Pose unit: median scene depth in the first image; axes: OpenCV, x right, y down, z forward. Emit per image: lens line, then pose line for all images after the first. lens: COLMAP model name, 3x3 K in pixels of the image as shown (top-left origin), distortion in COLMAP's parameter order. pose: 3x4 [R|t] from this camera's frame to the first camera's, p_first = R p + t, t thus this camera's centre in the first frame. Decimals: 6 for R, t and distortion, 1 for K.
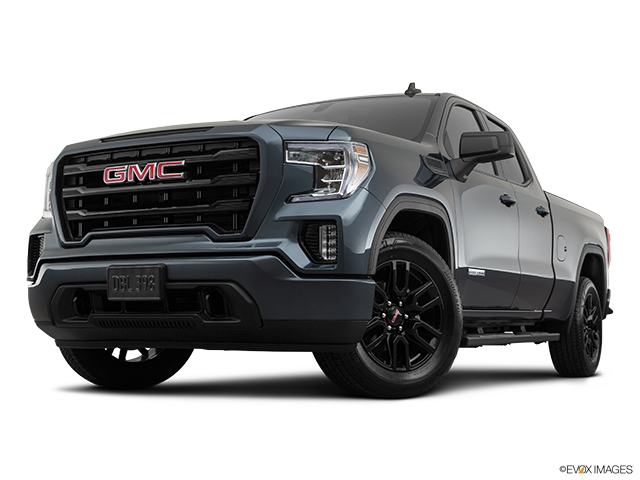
lens RADIAL K [[953.4, 0, 320.2], [0, 953.4, 242.4], [0, 0, 1]] dist [0.075963, 0.000000]
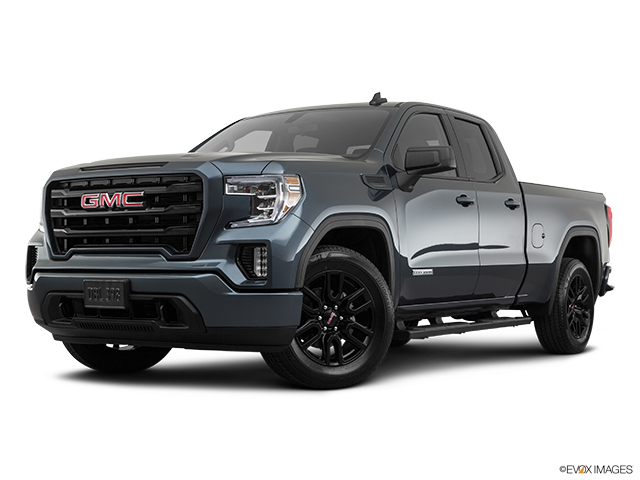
lens RADIAL K [[1043.2, 0, 321.3], [0, 1043.2, 240.4], [0, 0, 1]] dist [0.115576, 0.000000]
pose [[0.996056, -0.004397, -0.088618, 0.187041], [0.009841, 0.998083, 0.061099, -0.099181], [0.088180, -0.061730, 0.994190, -0.272029]]
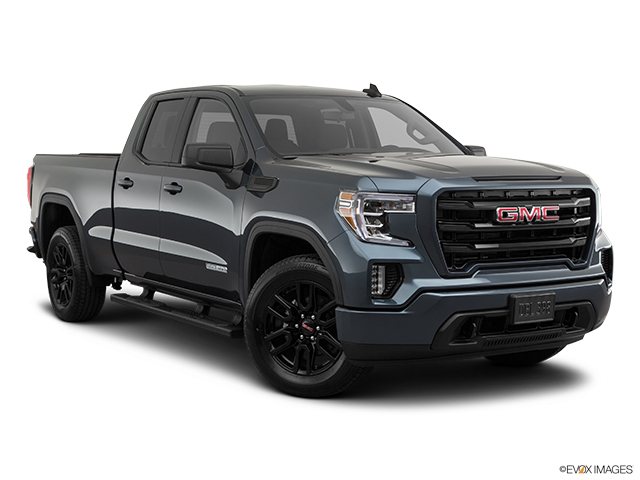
lens RADIAL K [[1043.2, 0, 321.7], [0, 1043.2, 243.1], [0, 0, 1]] dist [0.115576, 0.000000]
pose [[0.487316, -0.070060, 0.870411, -1.422931], [-0.076005, 0.989590, 0.122205, -0.174083], [-0.869912, -0.125708, 0.476918, 0.593342]]
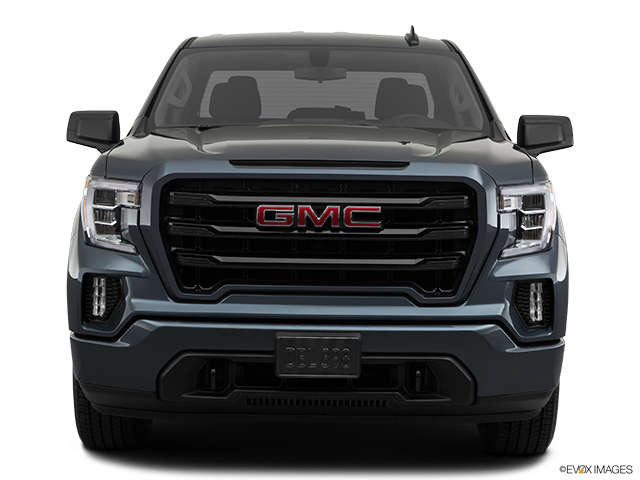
lens RADIAL K [[1442.7, 0, 321.8], [0, 1442.7, 238.8], [0, 0, 1]] dist [-0.060818, 0.000000]
pose [[0.878572, -0.027861, 0.476796, -0.745157], [-0.049877, 0.987487, 0.149608, -0.230464], [-0.474998, -0.155223, 0.866189, -0.039552]]
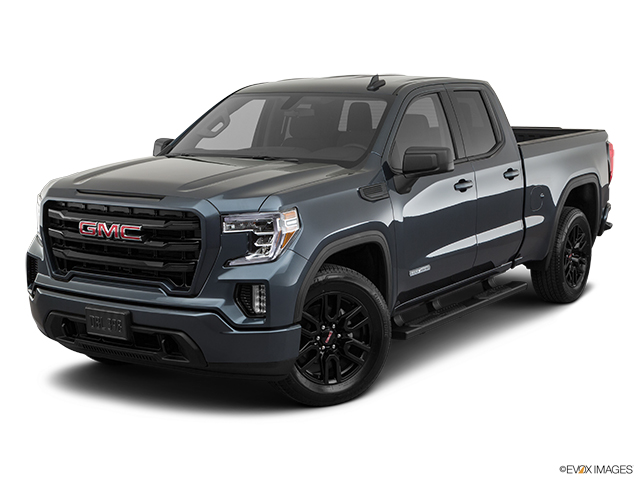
lens RADIAL K [[1056.3, 0, 316.0], [0, 1056.3, 237.7], [0, 0, 1]] dist [0.128673, 0.000000]
pose [[0.995688, 0.002449, -0.092730, 0.191262], [0.018875, 0.973388, 0.228384, -0.357078], [0.090822, -0.229150, 0.969145, -0.257597]]
